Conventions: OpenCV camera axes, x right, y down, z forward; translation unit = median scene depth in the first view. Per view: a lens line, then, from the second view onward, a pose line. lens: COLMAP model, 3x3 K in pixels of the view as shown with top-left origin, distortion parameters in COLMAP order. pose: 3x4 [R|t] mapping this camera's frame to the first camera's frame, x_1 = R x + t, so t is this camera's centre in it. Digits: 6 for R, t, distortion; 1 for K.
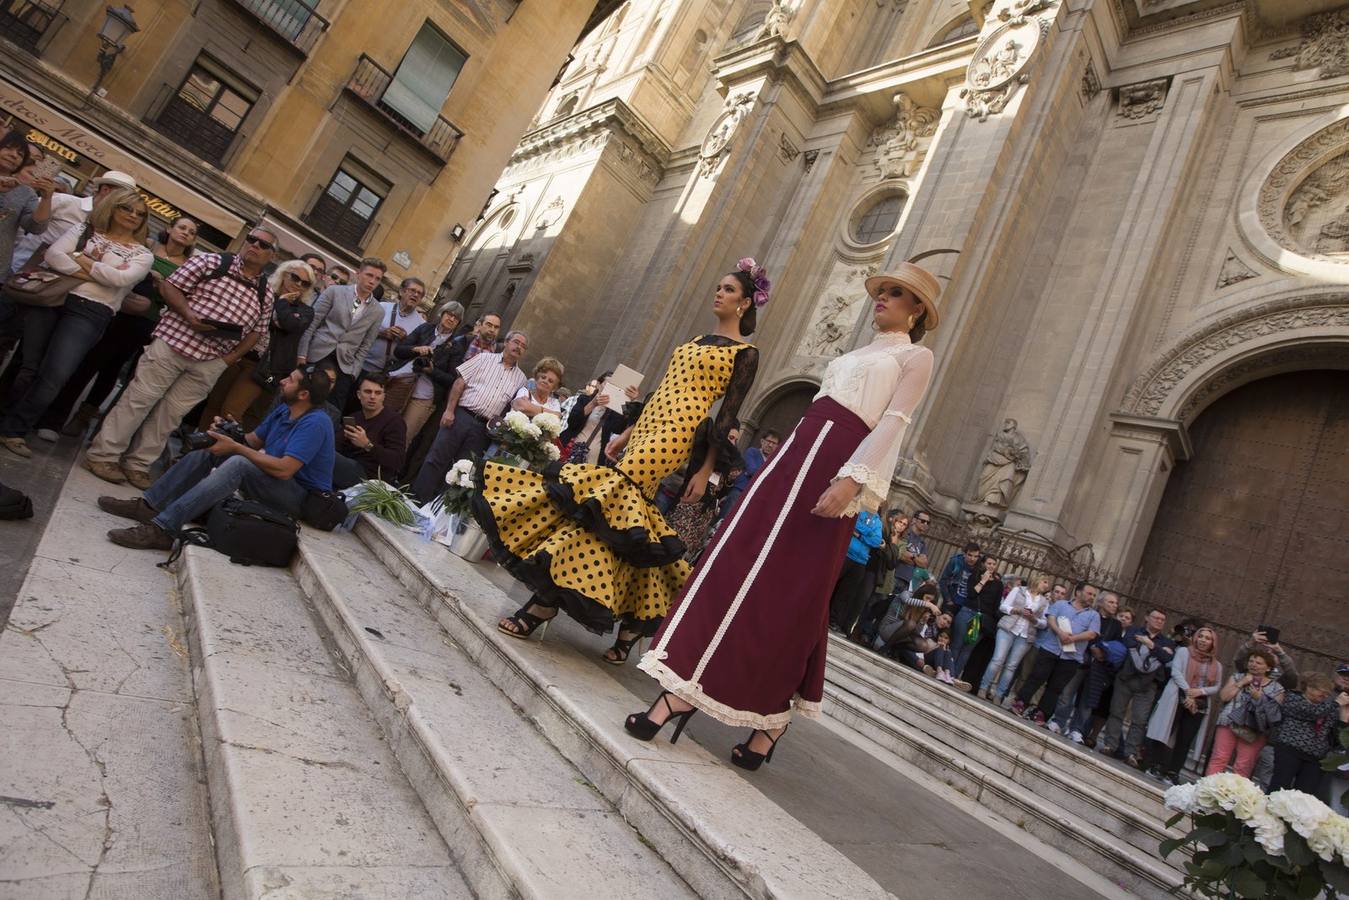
lens RADIAL K [[659.6, 0, 678.3], [0, 659.6, 453.9], [0, 0, 1]] dist [-0.045953, 0.017982]
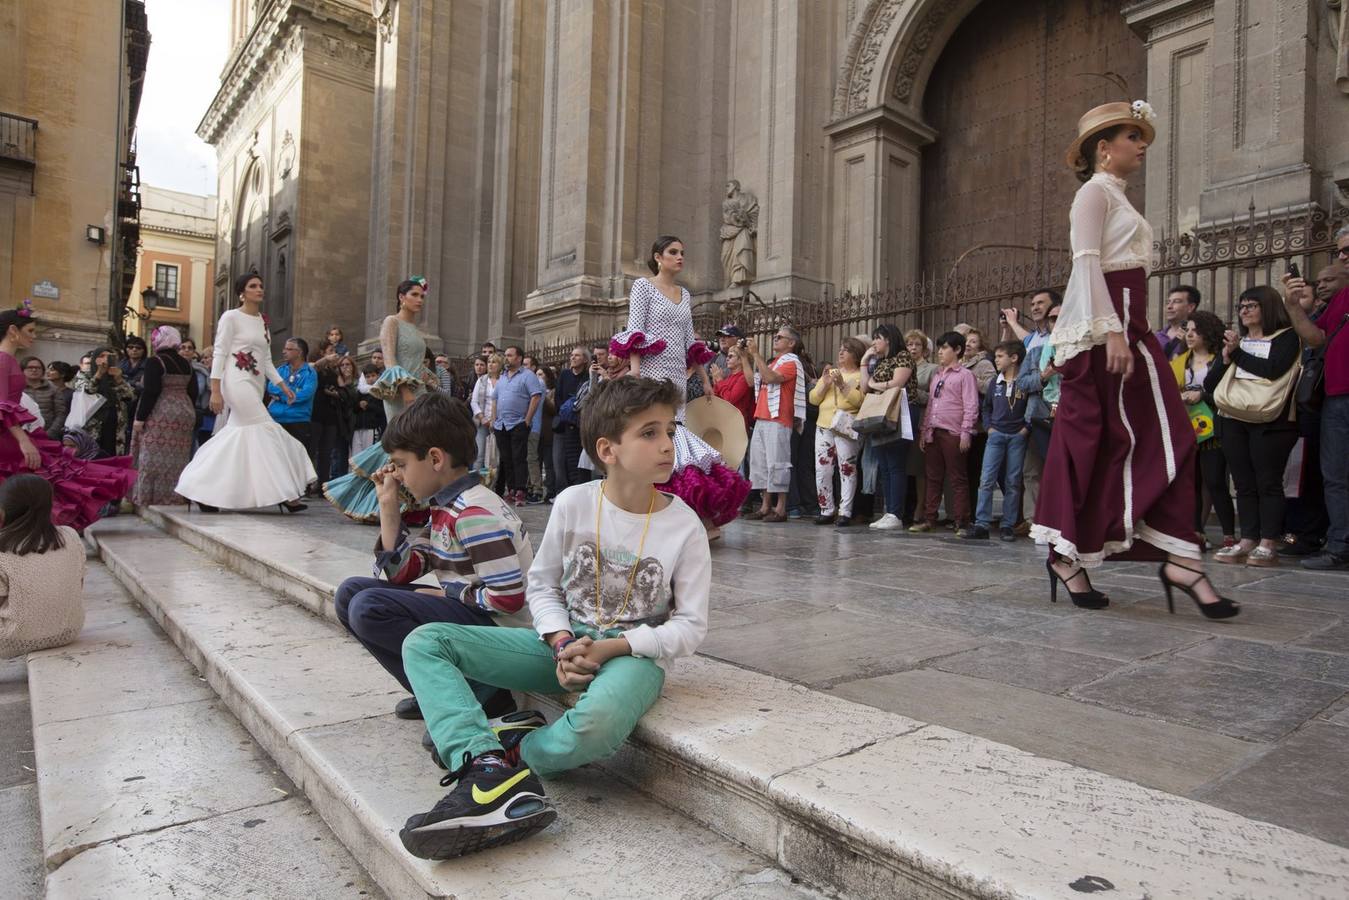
lens RADIAL K [[804.7, 0, 671.9], [0, 804.7, 450.8], [0, 0, 1]] dist [-0.025099, 0.026549]
pose [[0.918285, -0.392814, -0.049498, 0.367942], [0.395910, 0.911937, 0.107820, 0.130961], [0.002786, -0.118606, 0.992938, -0.091739]]
